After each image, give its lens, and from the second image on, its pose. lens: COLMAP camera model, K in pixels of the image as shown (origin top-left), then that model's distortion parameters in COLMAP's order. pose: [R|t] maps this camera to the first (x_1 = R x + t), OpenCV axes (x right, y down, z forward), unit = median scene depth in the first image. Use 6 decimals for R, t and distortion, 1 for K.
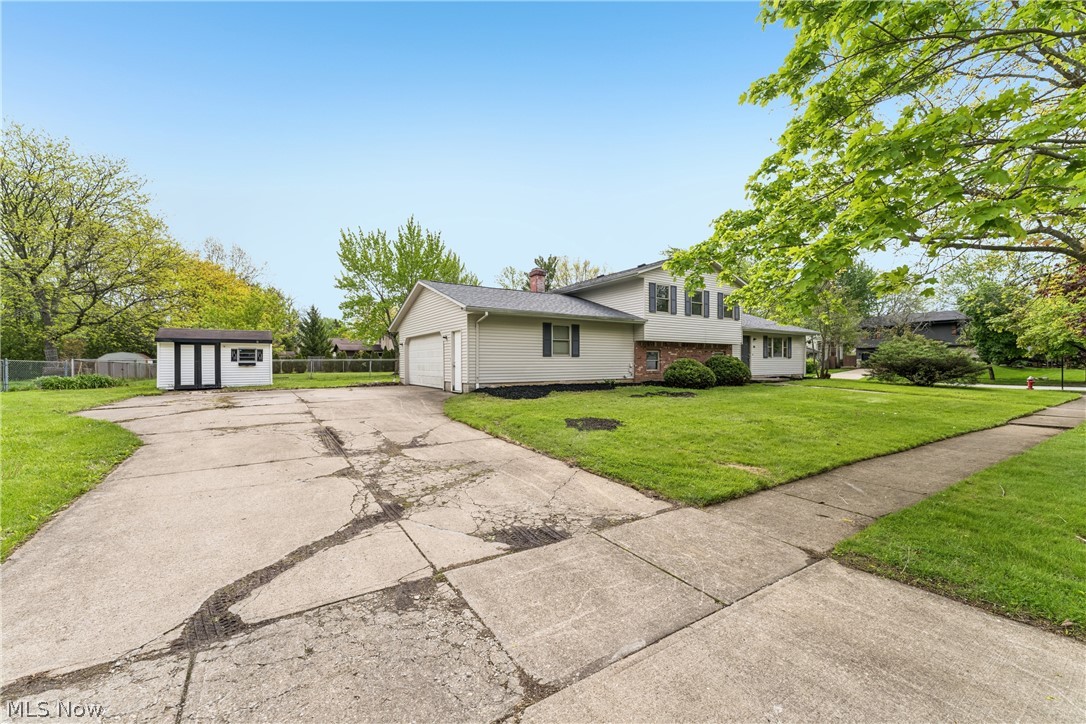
lens RADIAL K [[423.0, 0, 544.1], [0, 423.0, 362.4], [0, 0, 1]] dist [0.000325, -0.000006]
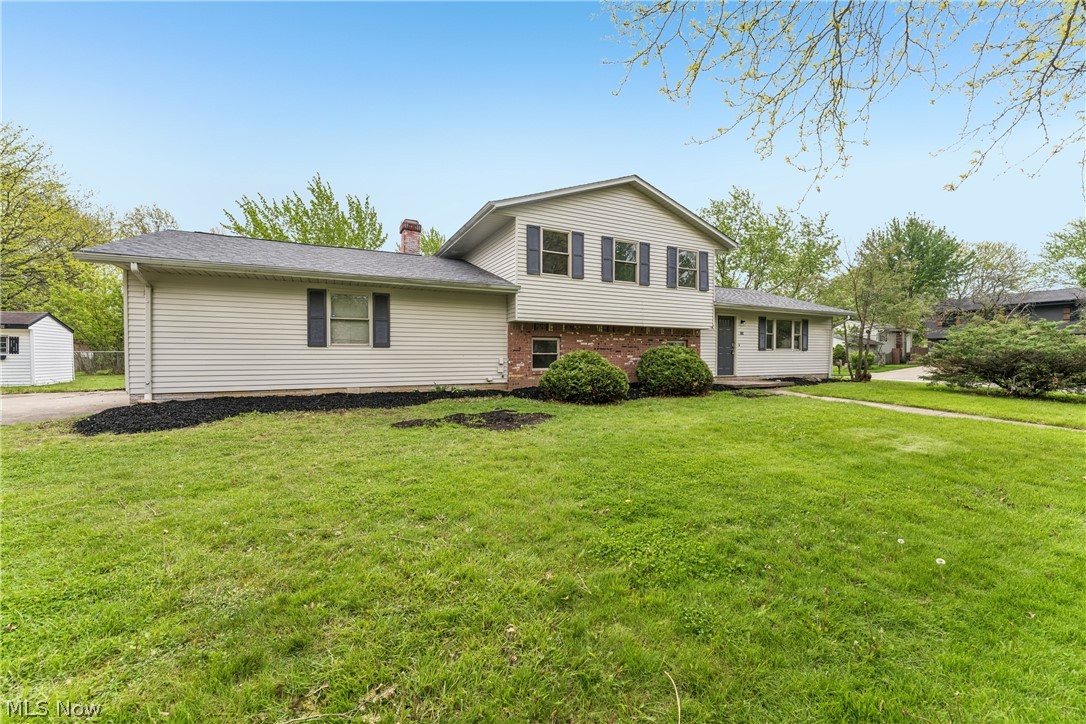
lens RADIAL K [[429.4, 0, 543.0], [0, 429.4, 362.0], [0, 0, 1]] dist [-0.000055, -0.000088]
pose [[0.994445, 0.004442, -0.105165, 0.300079], [-0.002695, 0.999856, 0.016749, -0.002590], [0.105224, -0.016372, 0.994314, 0.348697]]
